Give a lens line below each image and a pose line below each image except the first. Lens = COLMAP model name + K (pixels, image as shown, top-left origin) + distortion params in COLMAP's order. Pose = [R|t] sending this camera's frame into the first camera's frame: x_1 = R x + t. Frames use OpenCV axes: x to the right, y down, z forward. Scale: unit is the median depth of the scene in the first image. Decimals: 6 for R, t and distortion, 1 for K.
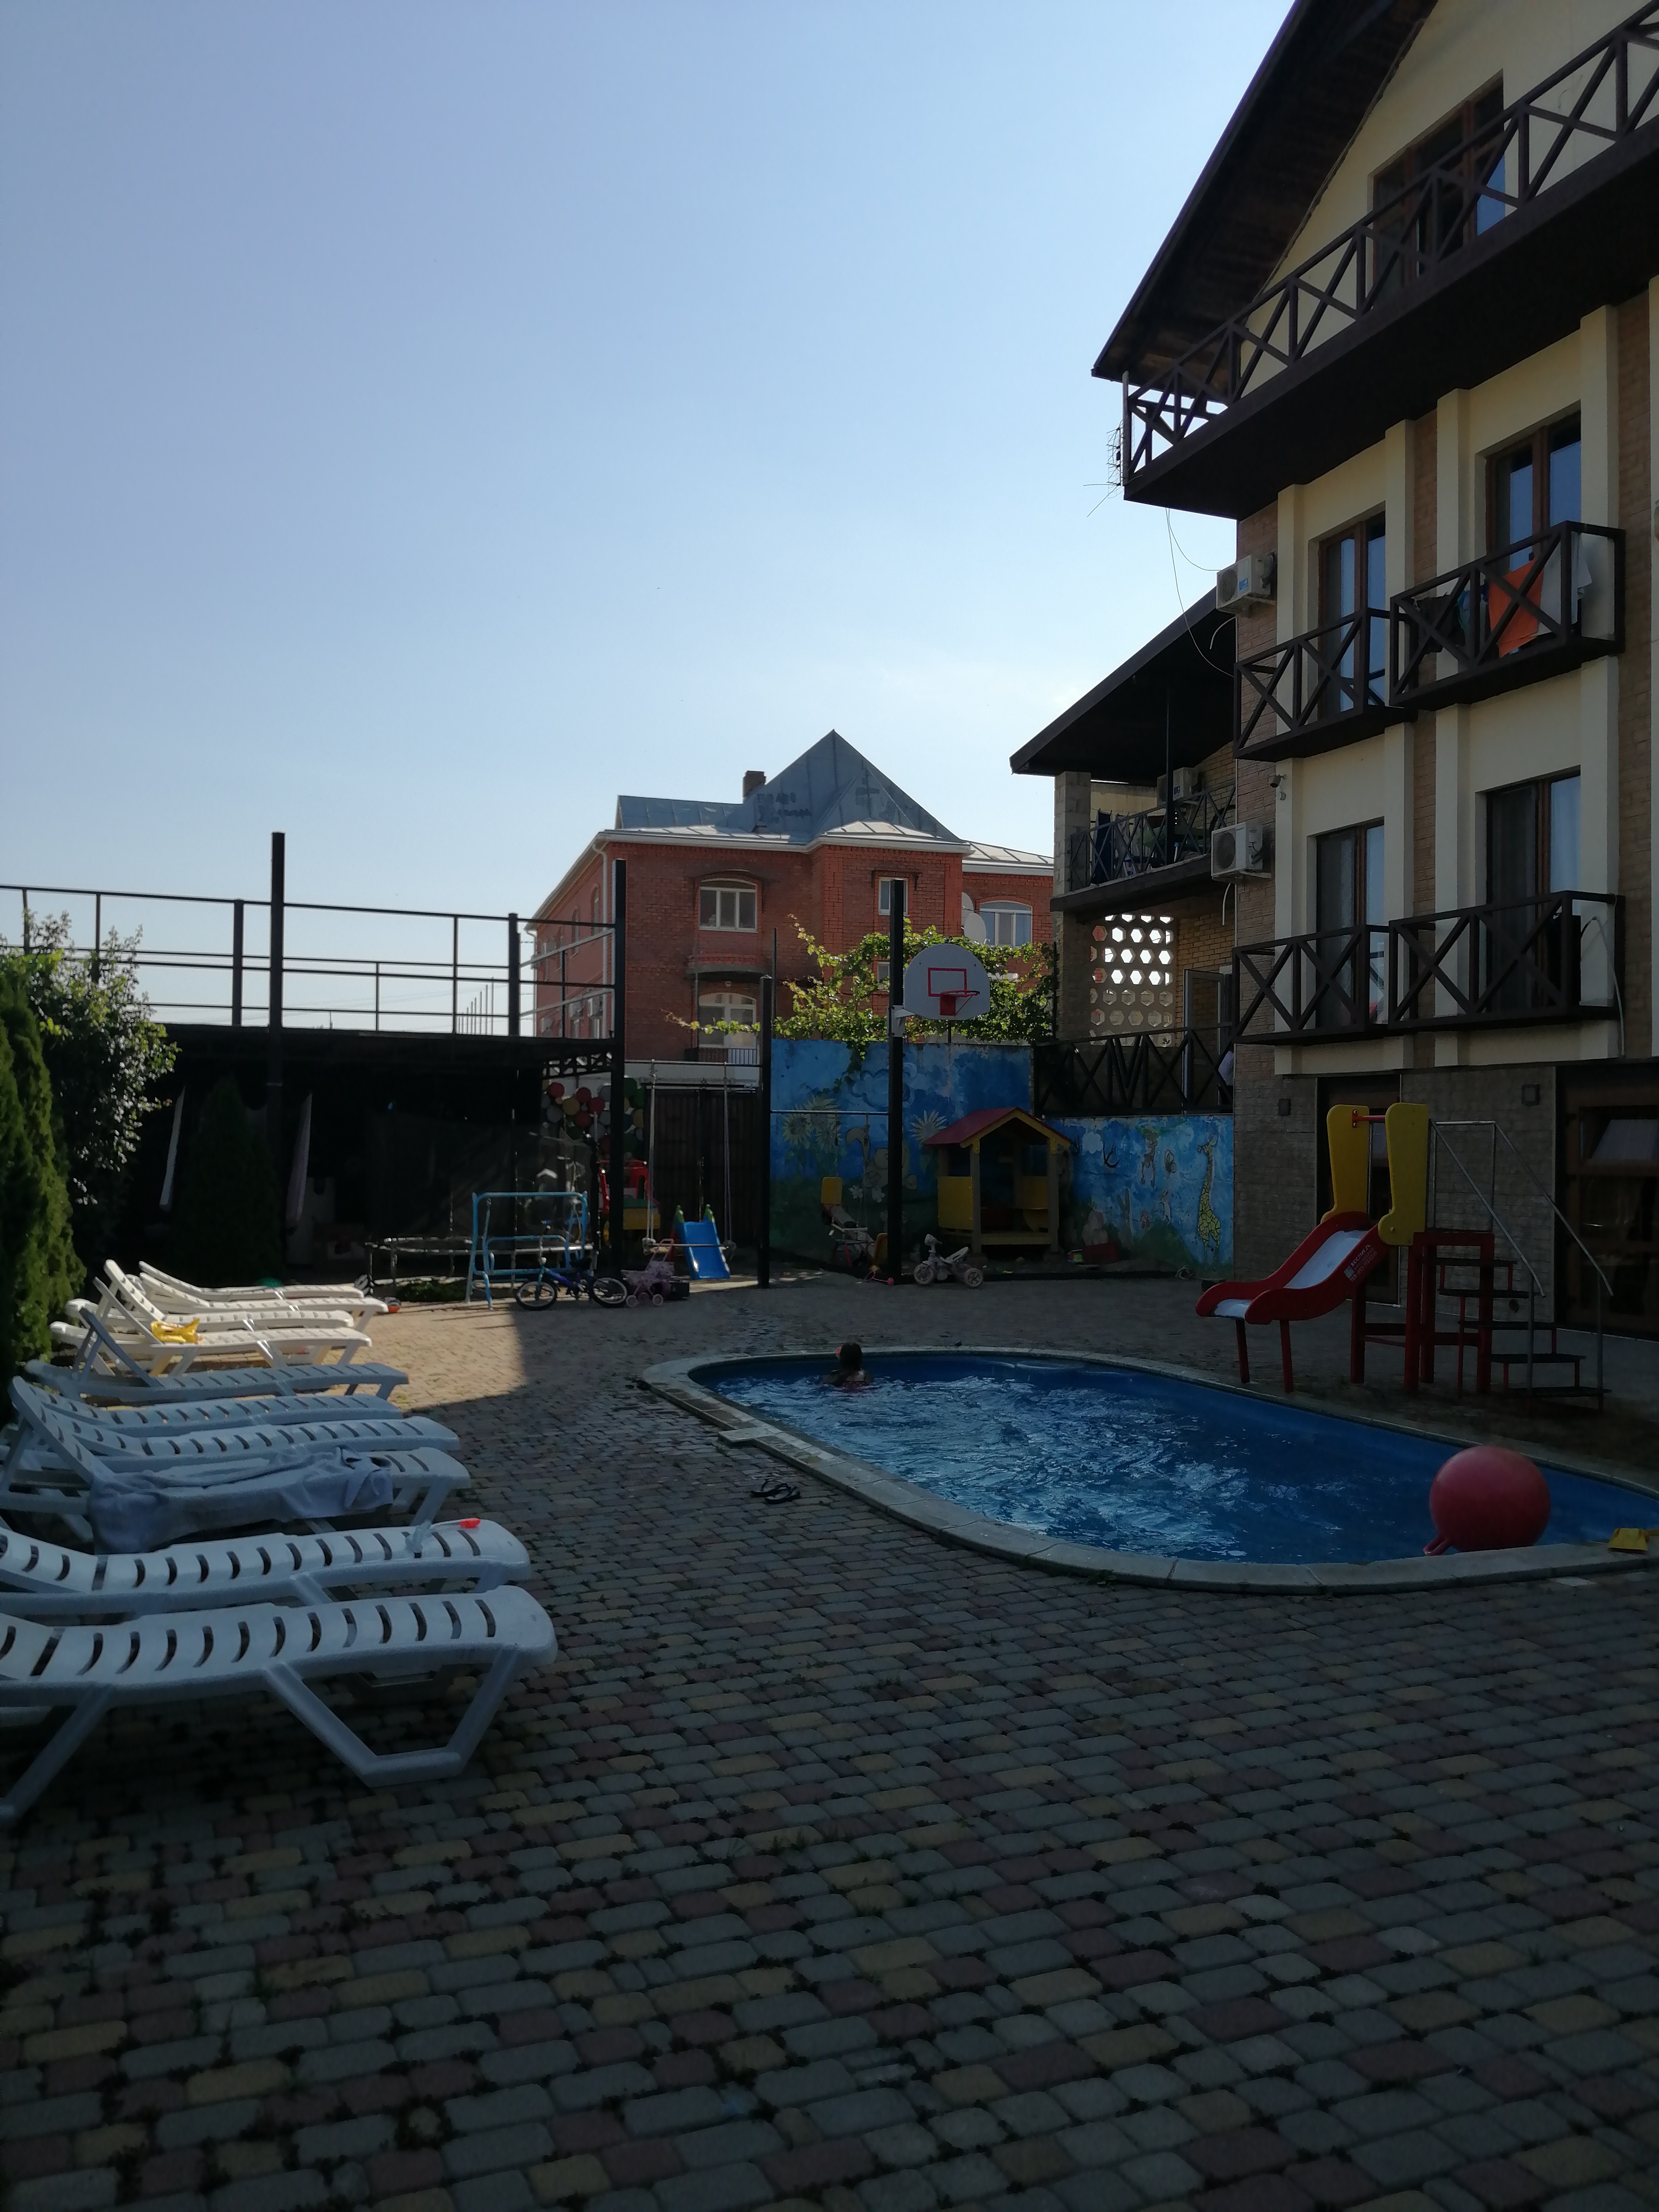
lens RADIAL K [[1761.2, 0, 839.4], [0, 1761.2, 1106.1], [0, 0, 1]] dist [0.012098, -0.024819]
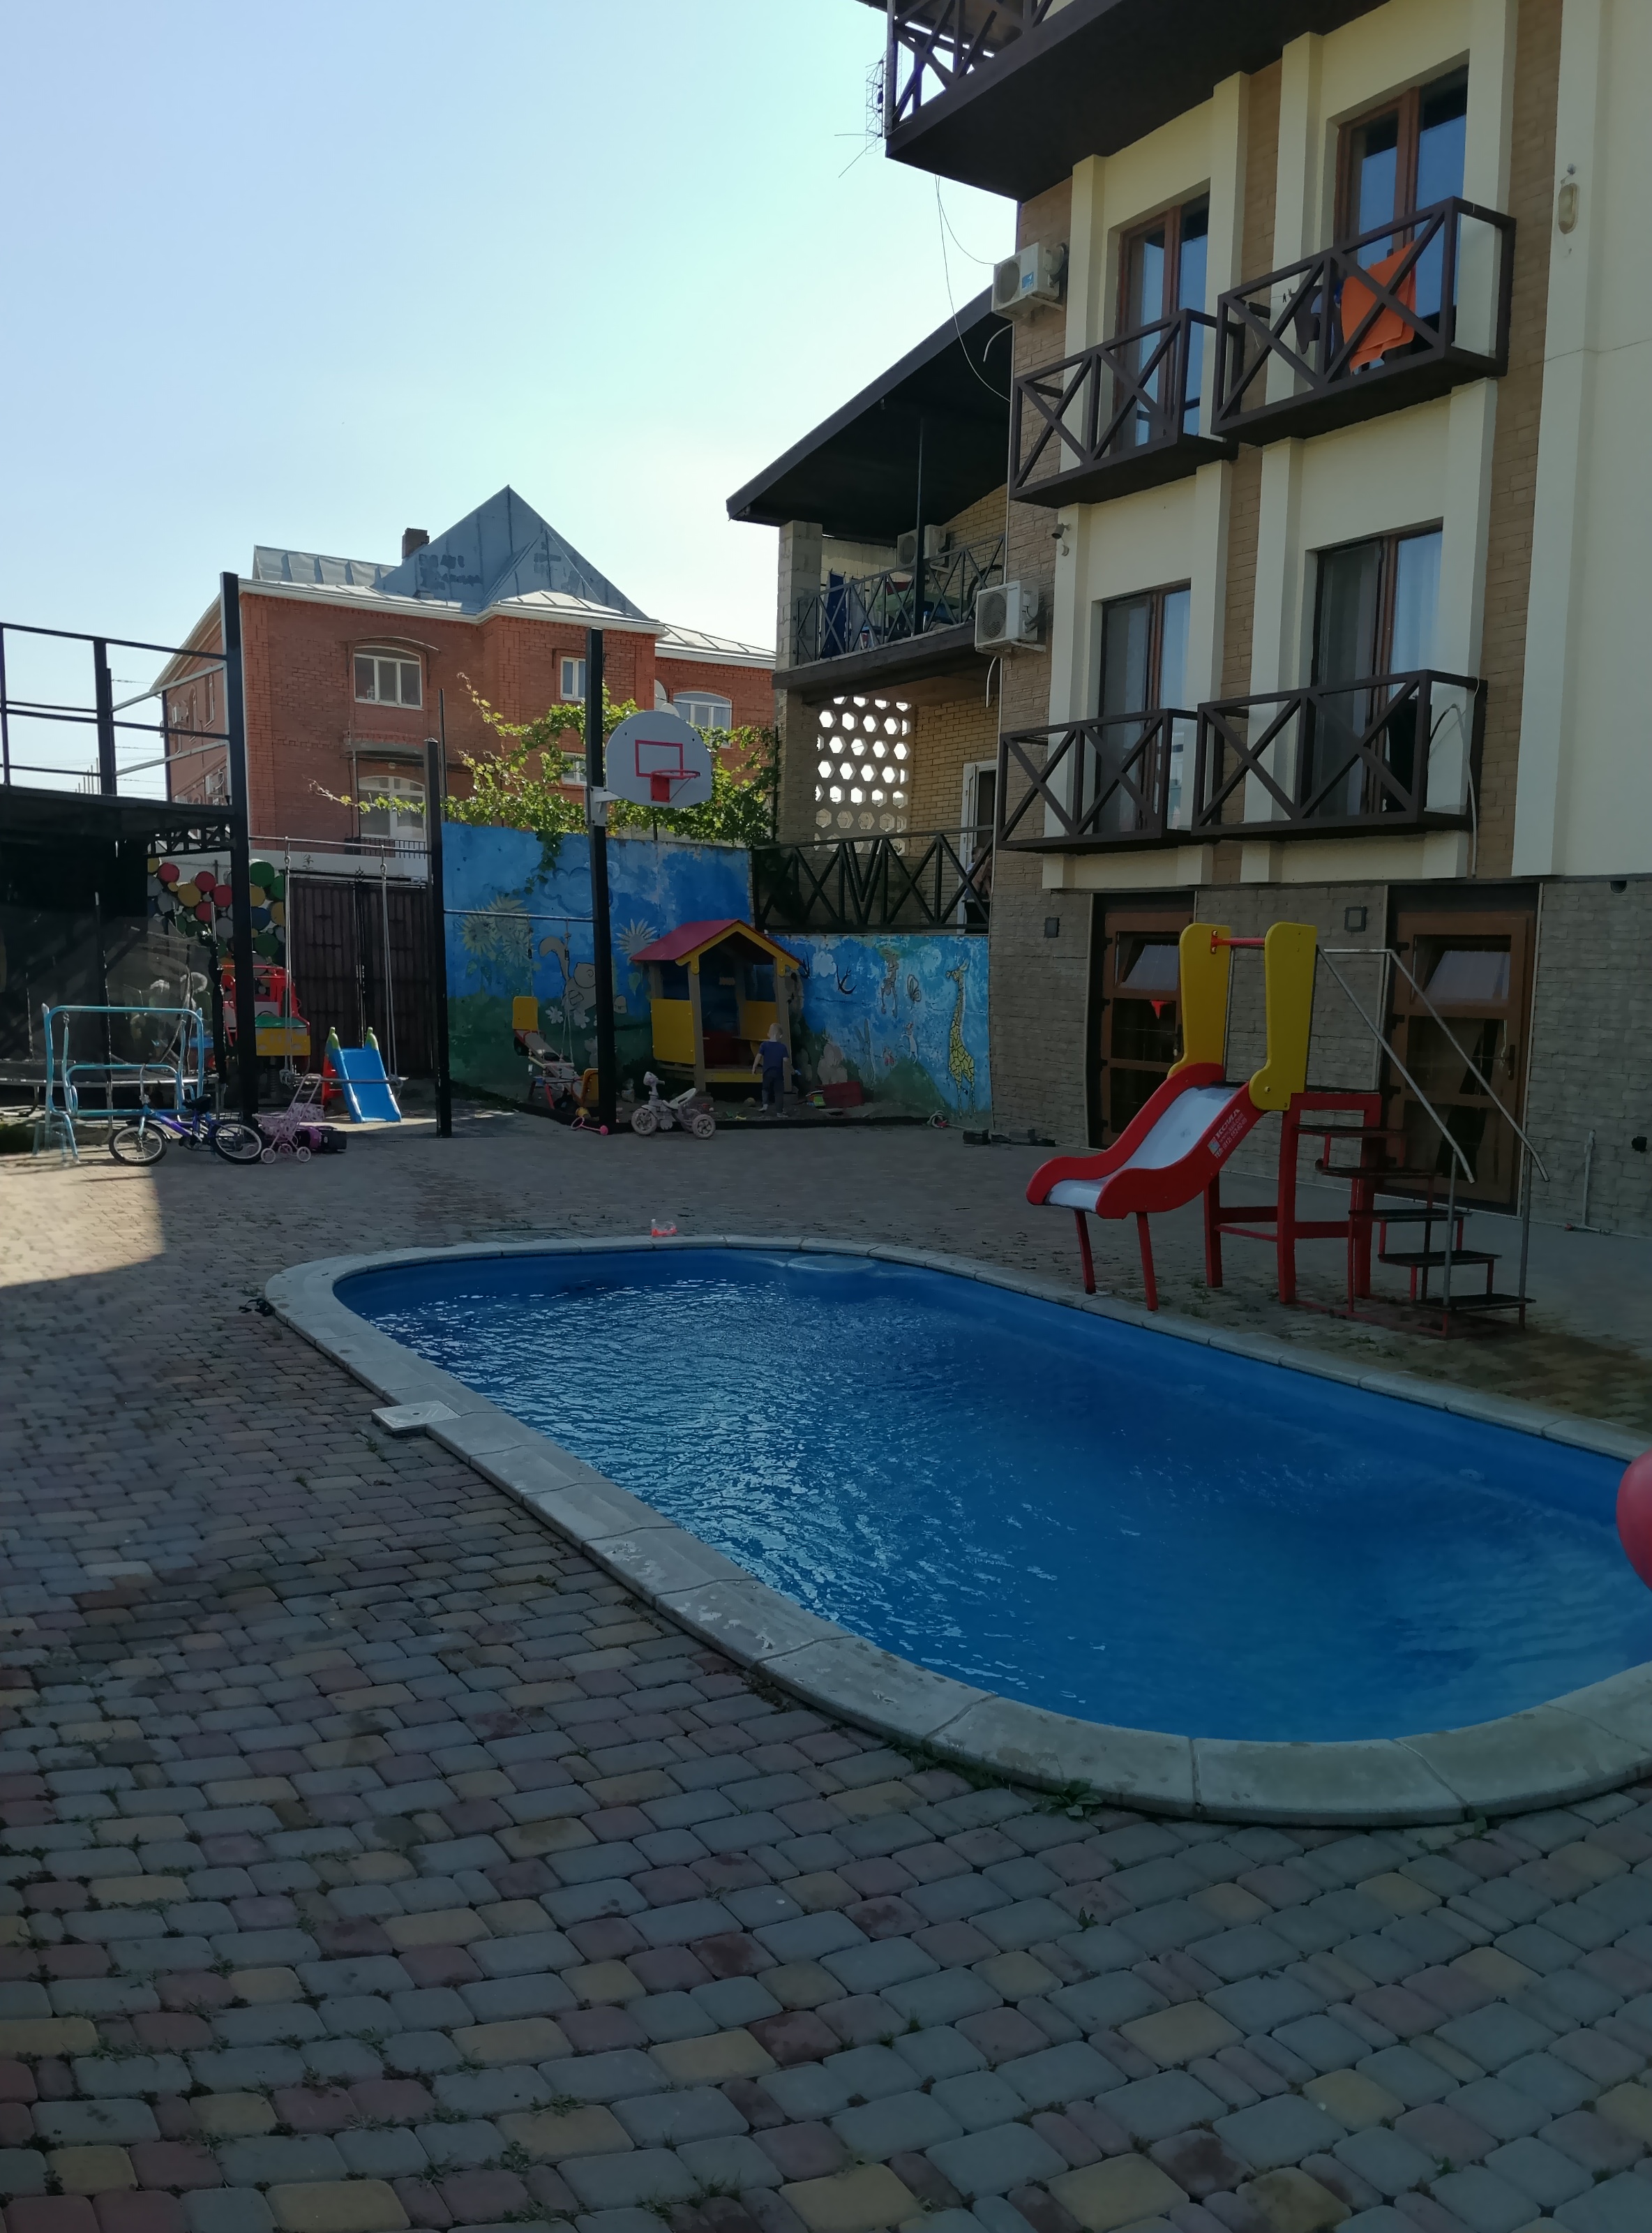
lens RADIAL K [[1844.6, 0, 850.6], [0, 1844.6, 1190.5], [0, 0, 1]] dist [0.086196, -0.066518]
pose [[0.984701, 0.001926, 0.174243, -0.005691], [-0.027758, 0.988904, 0.145939, -0.000732], [-0.172029, -0.148543, 0.973828, 0.128754]]
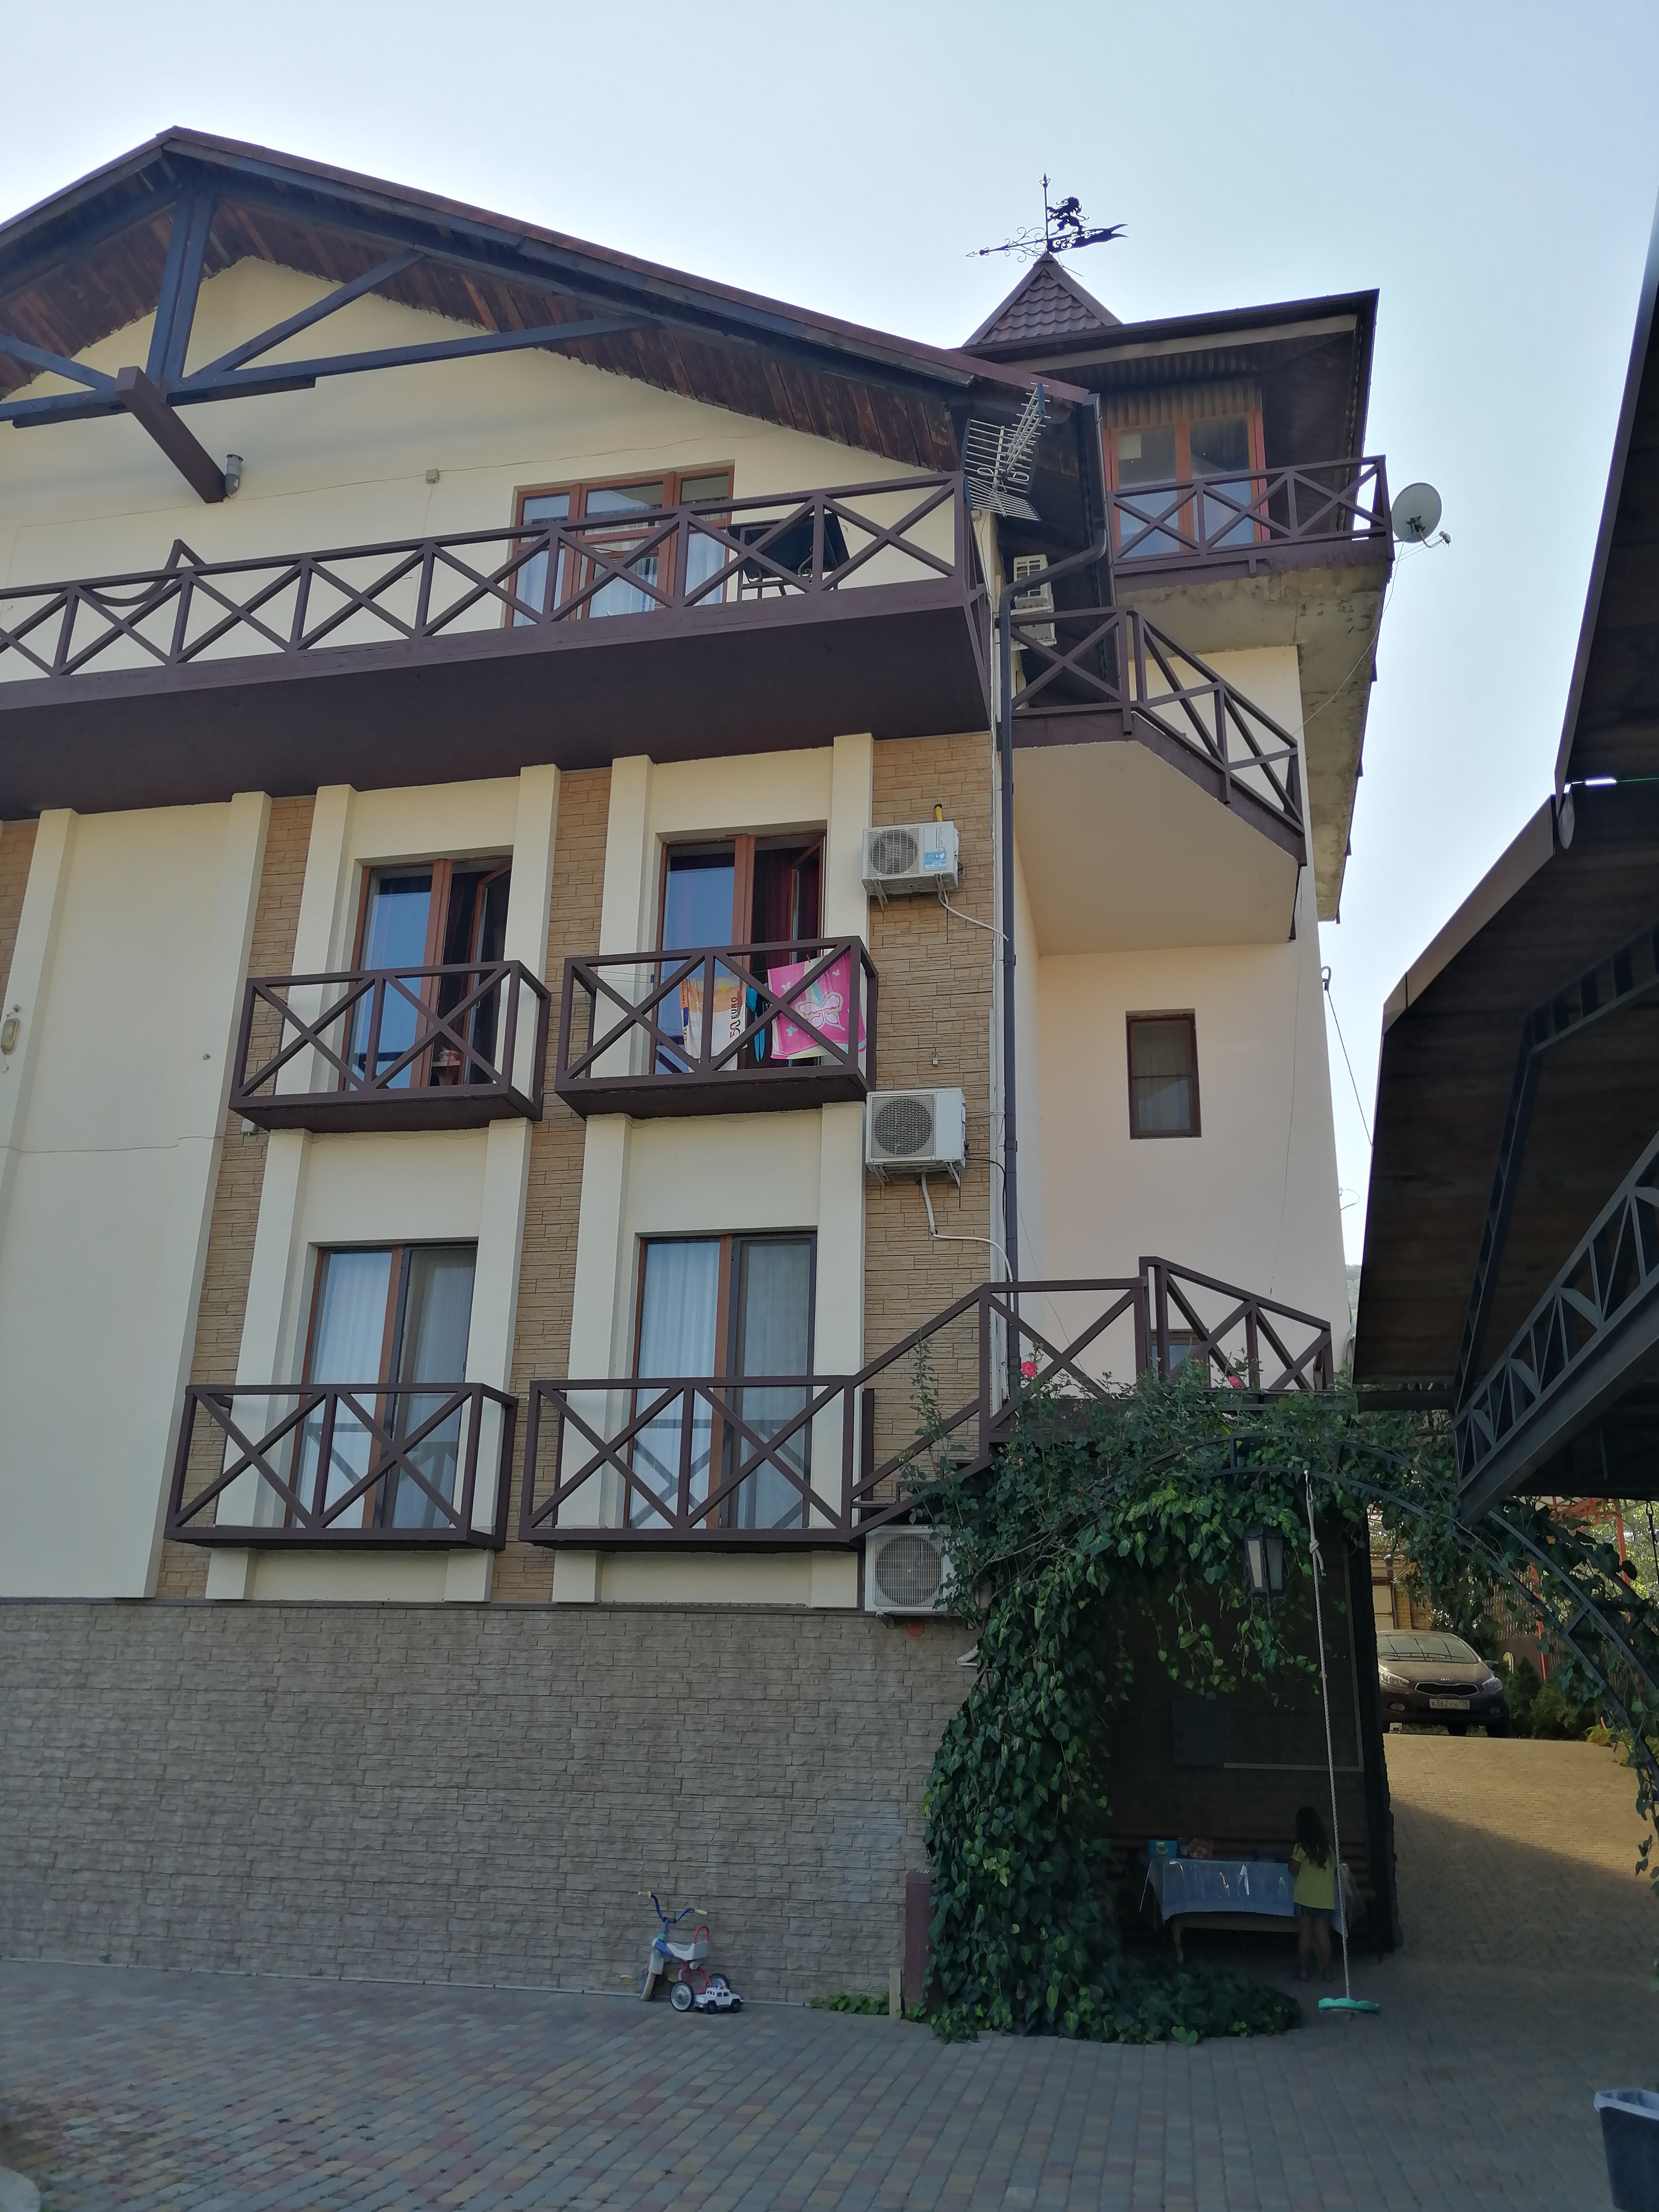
lens RADIAL K [[1761.2, 0, 820.9], [0, 1761.2, 1103.9], [0, 0, 1]] dist [0.012098, -0.024819]
pose [[0.554802, 0.289099, 0.780139, -0.197337], [-0.041439, 0.946125, -0.321139, 0.011051], [-0.830950, 0.145841, 0.536892, 0.496822]]
